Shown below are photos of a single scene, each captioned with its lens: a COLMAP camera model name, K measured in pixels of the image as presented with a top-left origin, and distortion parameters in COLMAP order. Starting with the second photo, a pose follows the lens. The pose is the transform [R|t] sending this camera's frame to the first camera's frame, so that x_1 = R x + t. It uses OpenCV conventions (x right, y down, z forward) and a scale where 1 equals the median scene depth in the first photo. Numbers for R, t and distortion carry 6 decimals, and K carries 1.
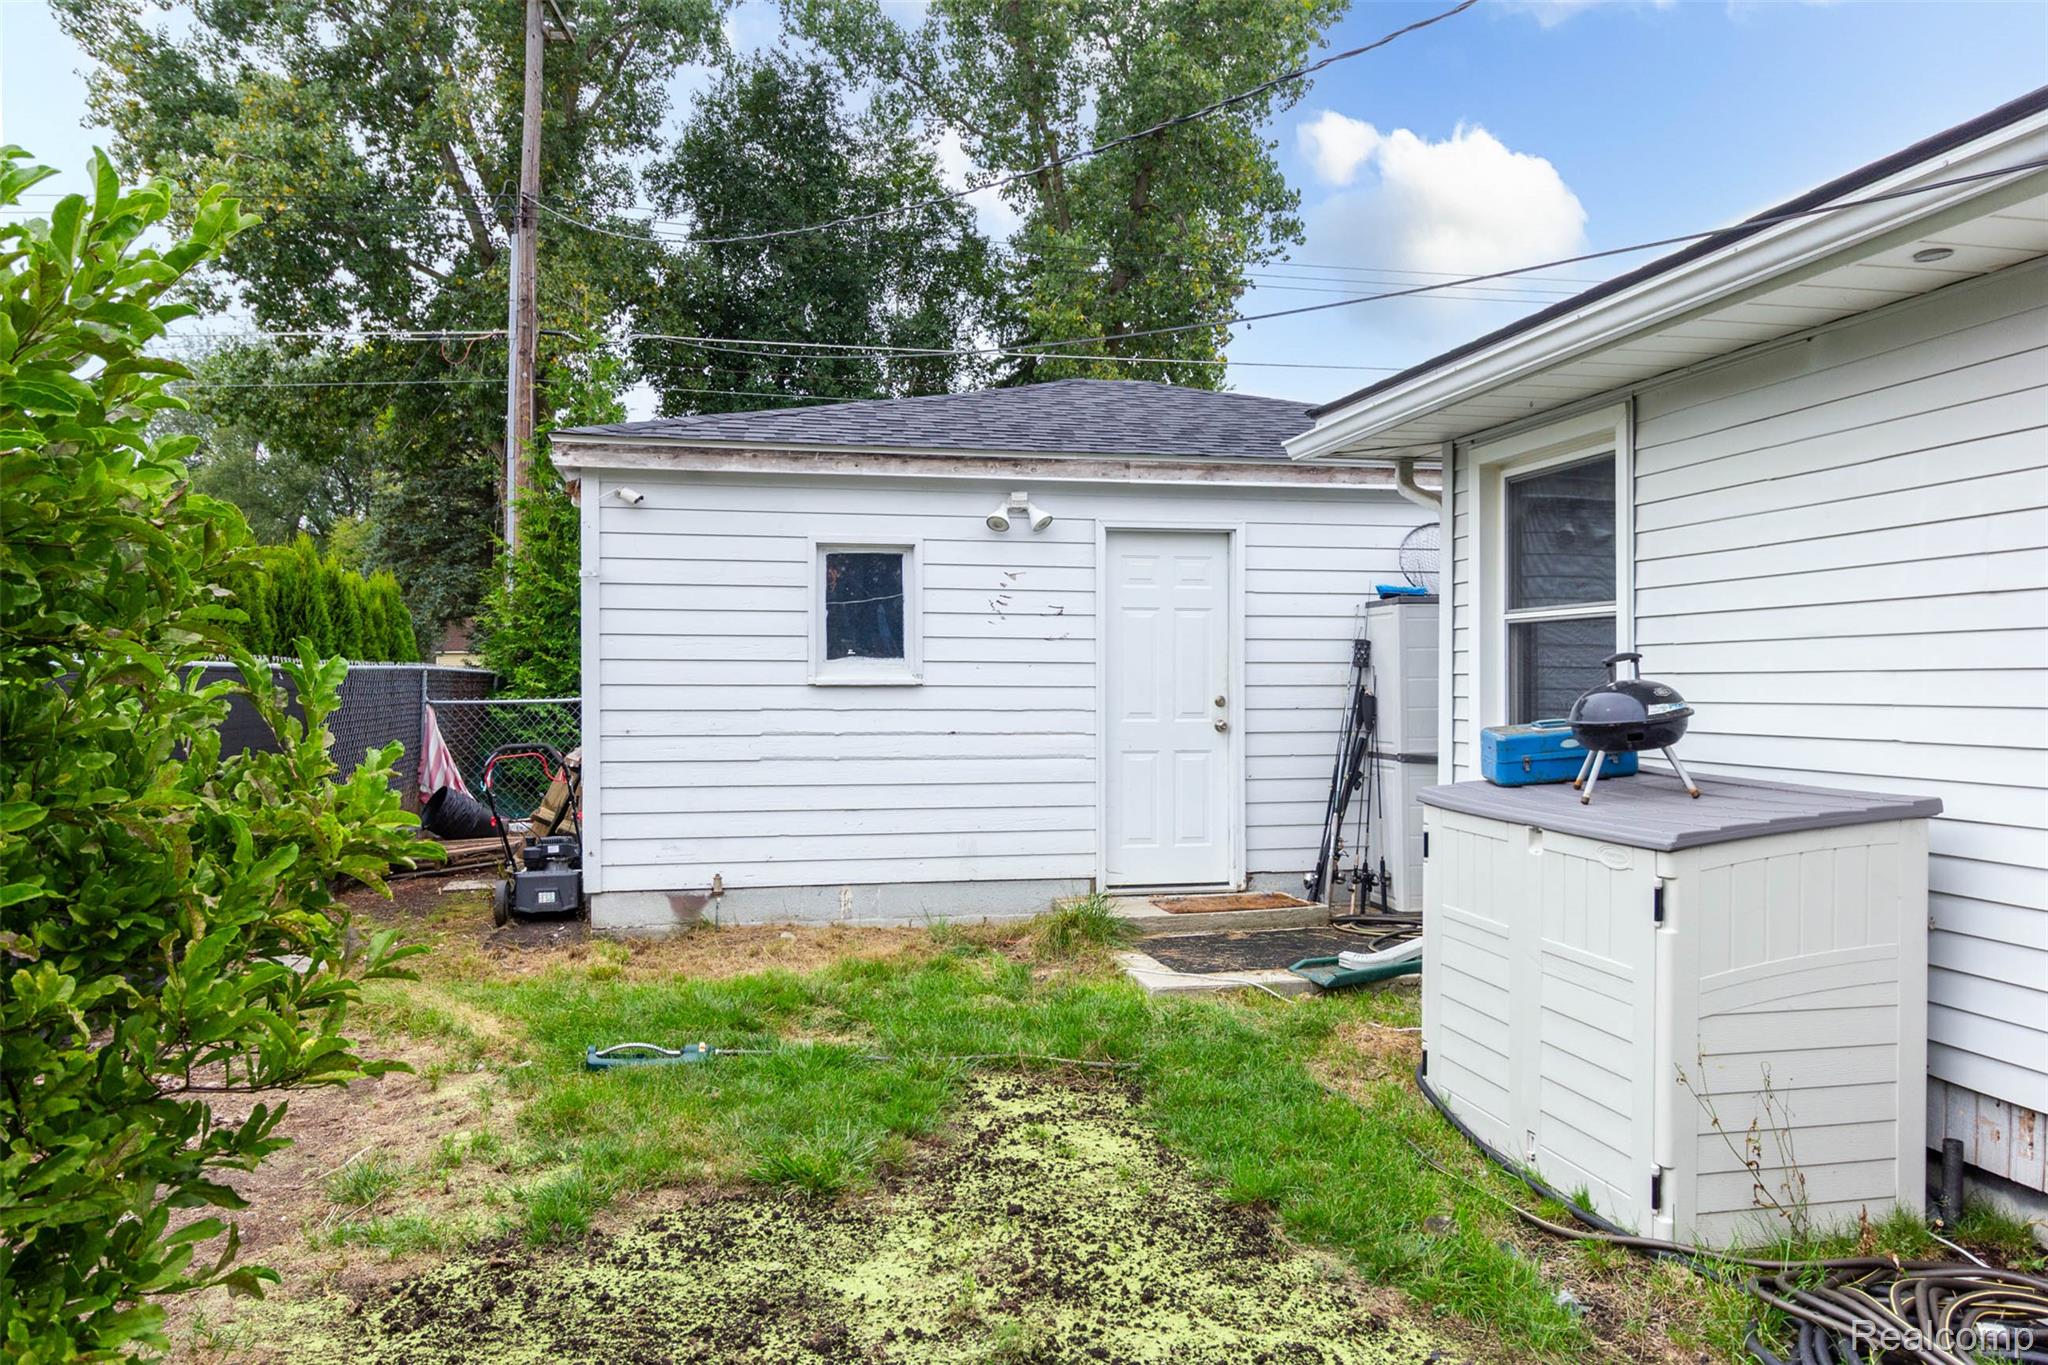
lens RADIAL K [[1464.7, 0, 1024.0], [0, 1464.7, 682.5], [0, 0, 1]] dist [0.002322, -0.003788]
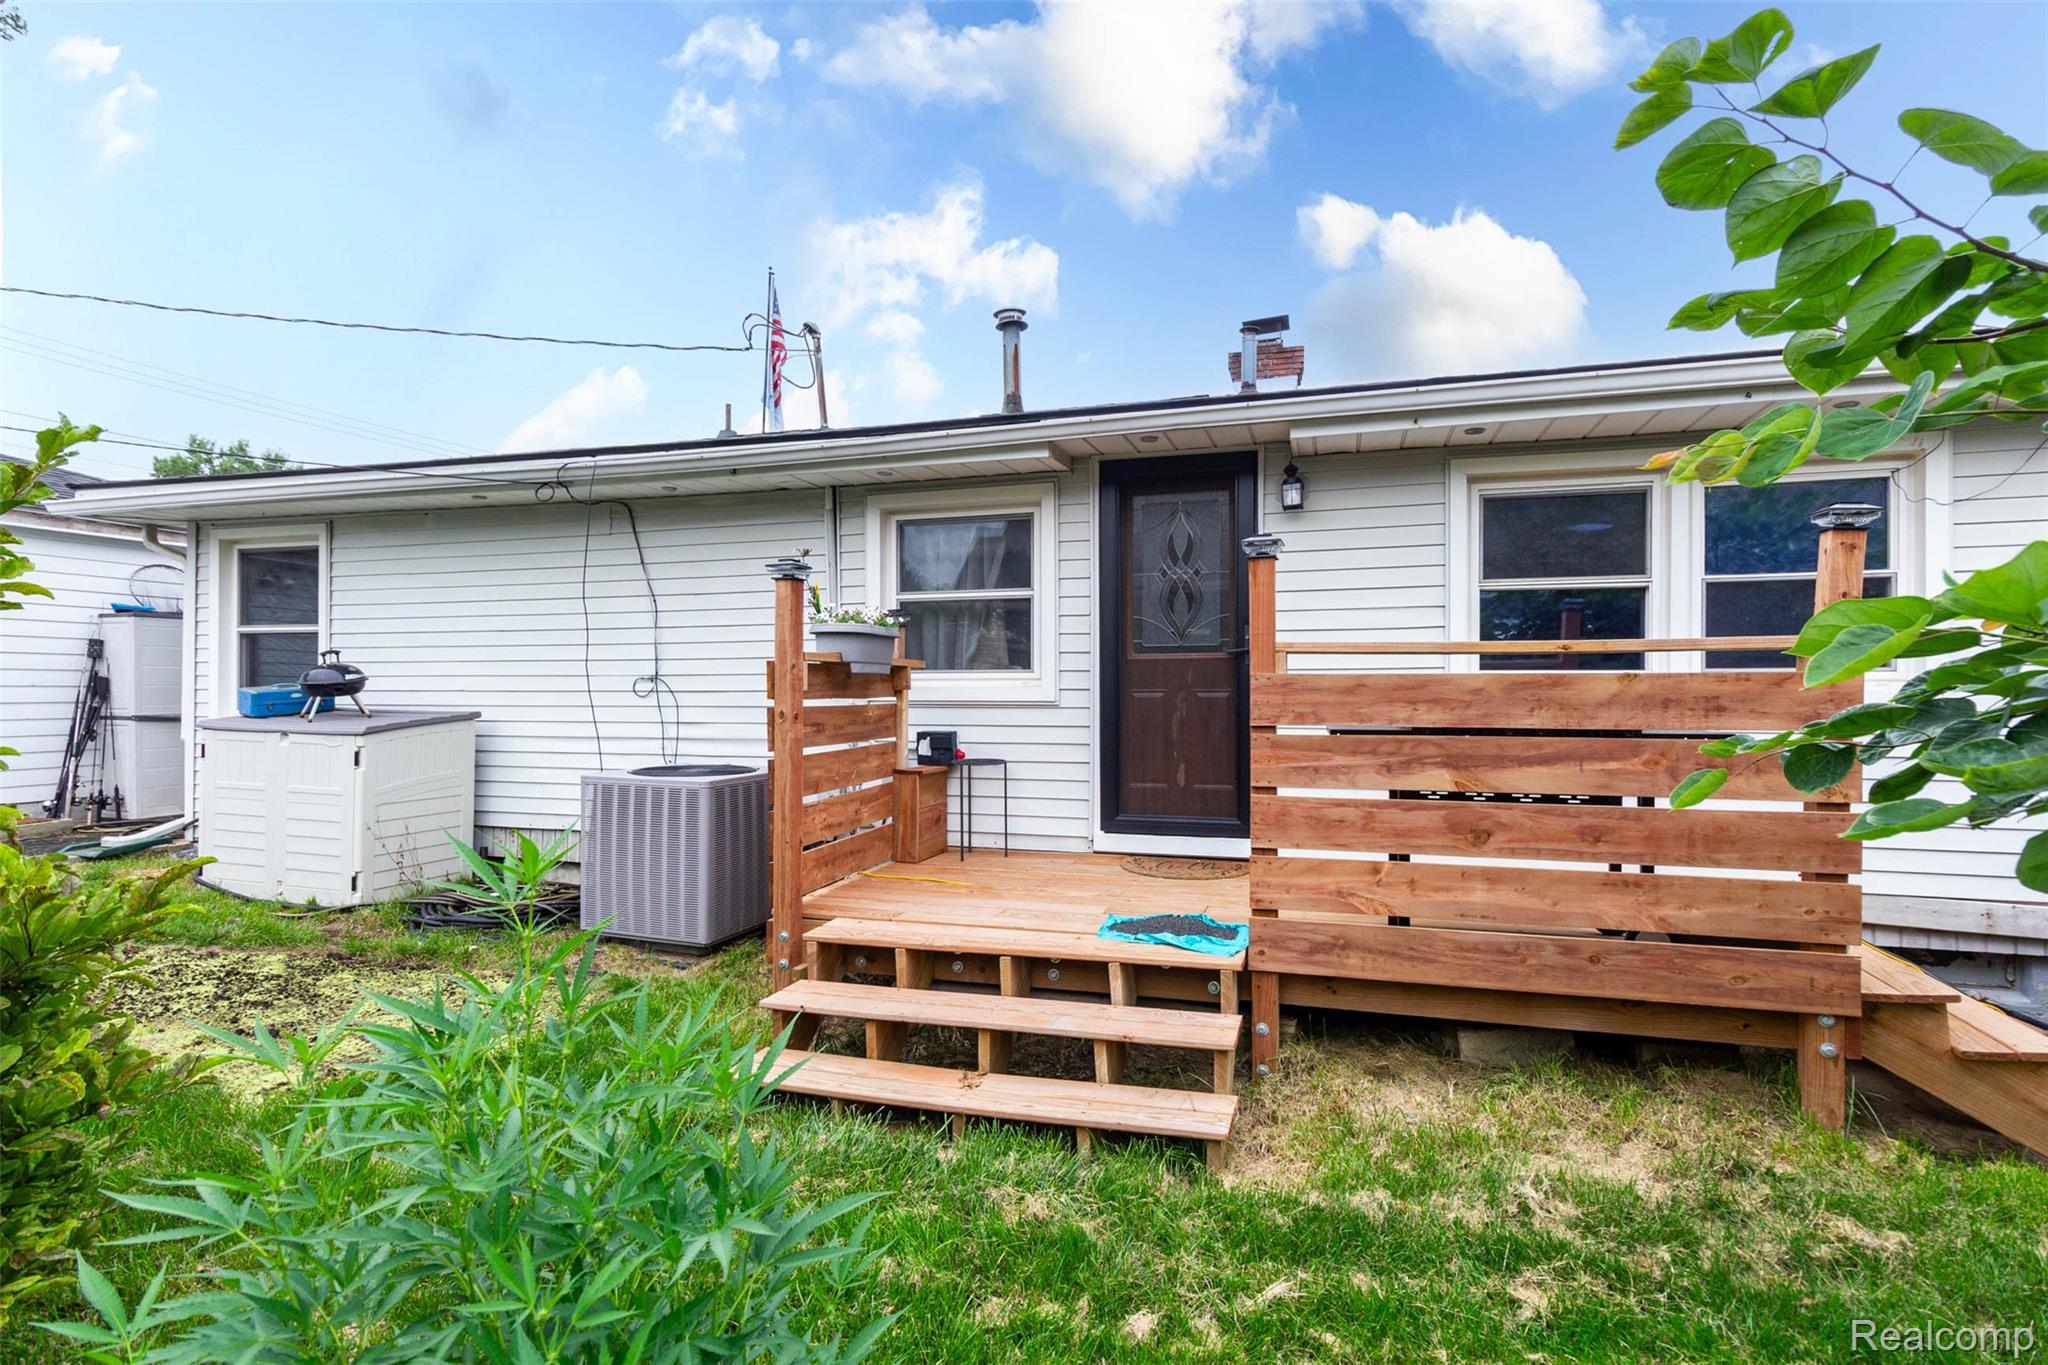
lens RADIAL K [[942.2, 0, 1050.2], [0, 942.2, 678.9], [0, 0, 1]] dist [0.000489, 0.000270]
pose [[0.464355, 0.011906, 0.885569, -0.251353], [-0.004638, 0.999929, -0.011012, 0.025623], [-0.885637, 0.001007, 0.464377, -0.439259]]
